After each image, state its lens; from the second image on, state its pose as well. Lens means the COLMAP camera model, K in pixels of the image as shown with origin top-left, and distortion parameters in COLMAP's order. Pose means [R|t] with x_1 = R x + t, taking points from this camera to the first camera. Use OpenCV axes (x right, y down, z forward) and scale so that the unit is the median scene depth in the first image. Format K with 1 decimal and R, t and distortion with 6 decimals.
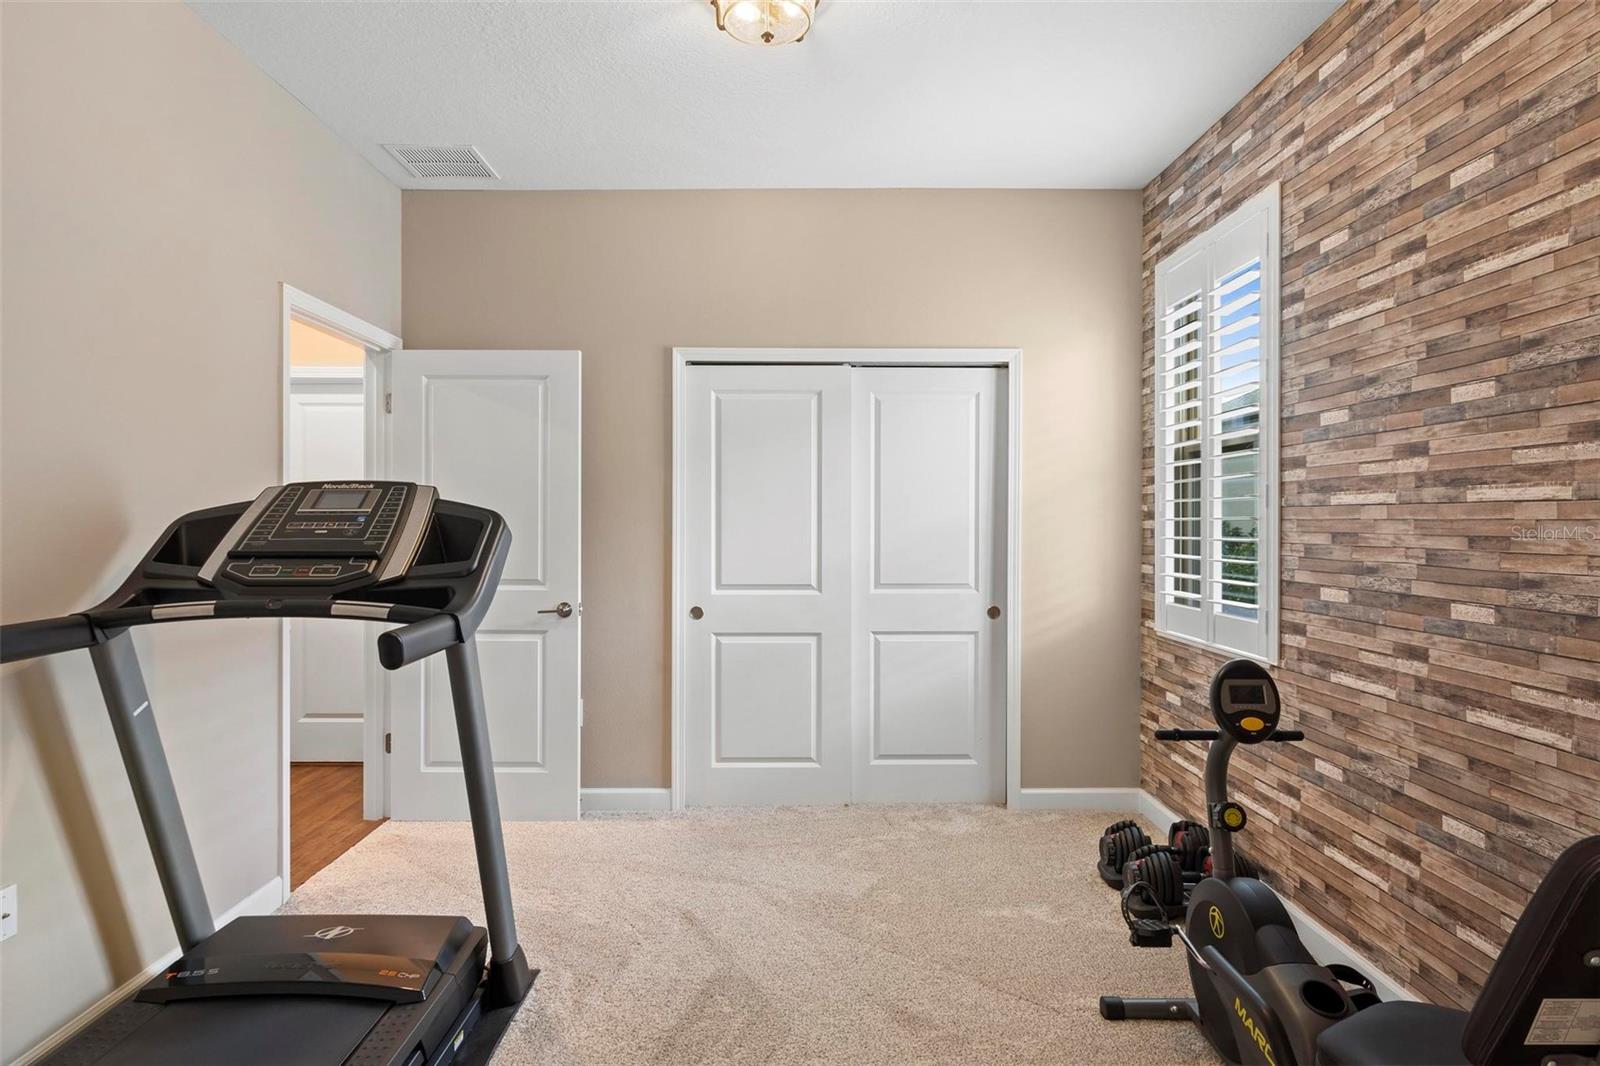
lens RADIAL K [[933.7, 0, 791.2], [0, 933.7, 534.4], [0, 0, 1]] dist [0.000867, -0.000765]
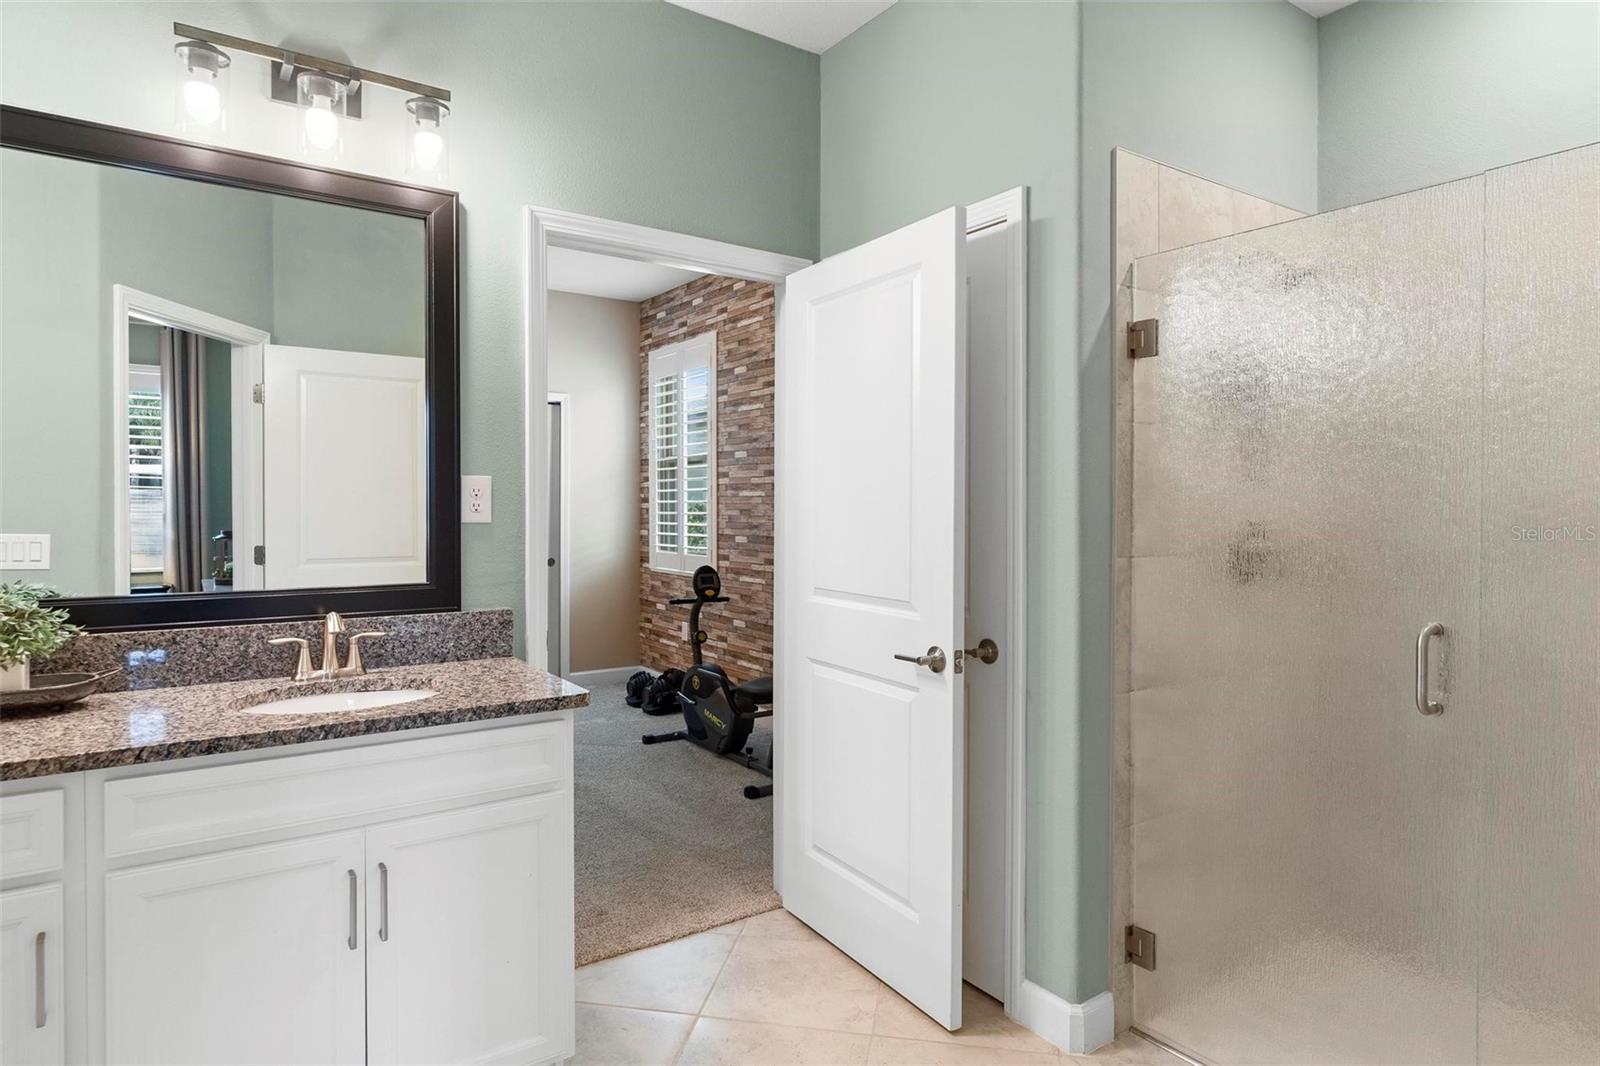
lens RADIAL K [[877.3, 0, 796.4], [0, 877.3, 512.0], [0, 0, 1]] dist [-0.002763, -0.000584]
pose [[0.832299, -0.002487, 0.554322, -0.317419], [0.004838, 0.999984, -0.002778, 0.008106], [-0.554307, 0.004995, 0.832298, -0.552563]]
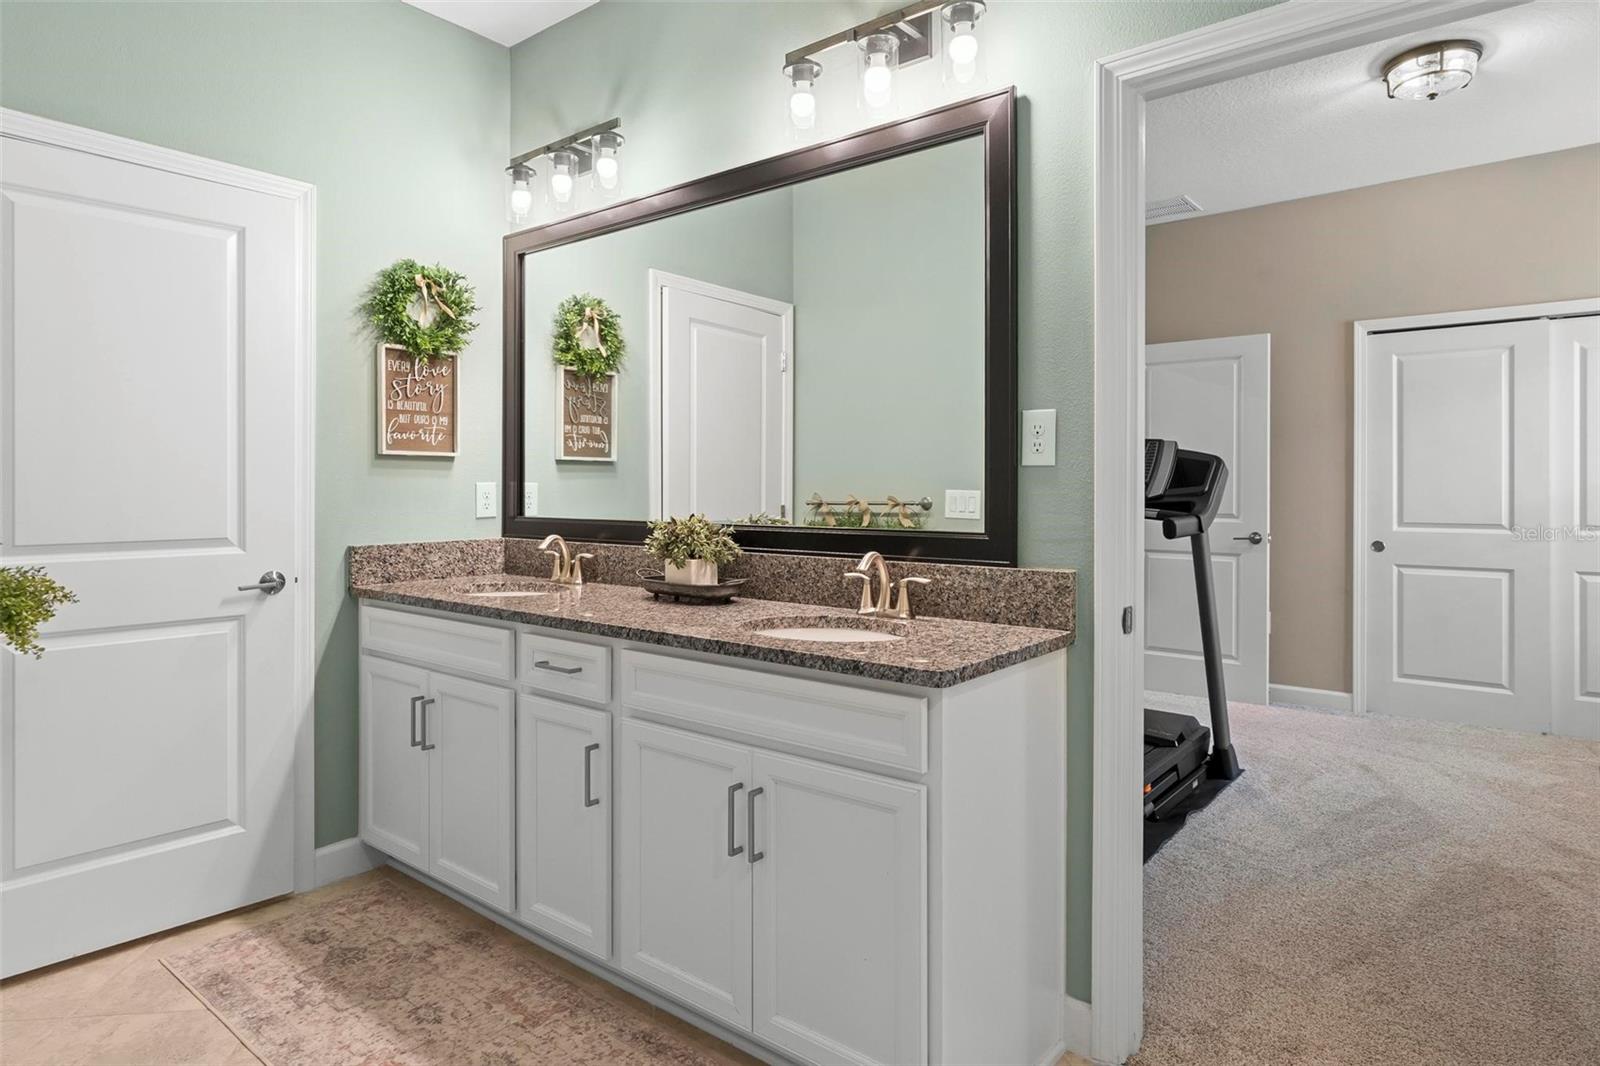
lens RADIAL K [[919.8, 0, 800.2], [0, 919.8, 488.5], [0, 0, 1]] dist [0.001725, 0.000618]
pose [[0.779519, -0.001064, -0.626377, 0.069054], [-0.005690, 0.999945, -0.008779, 0.032032], [0.626352, 0.010407, 0.779471, -0.427740]]
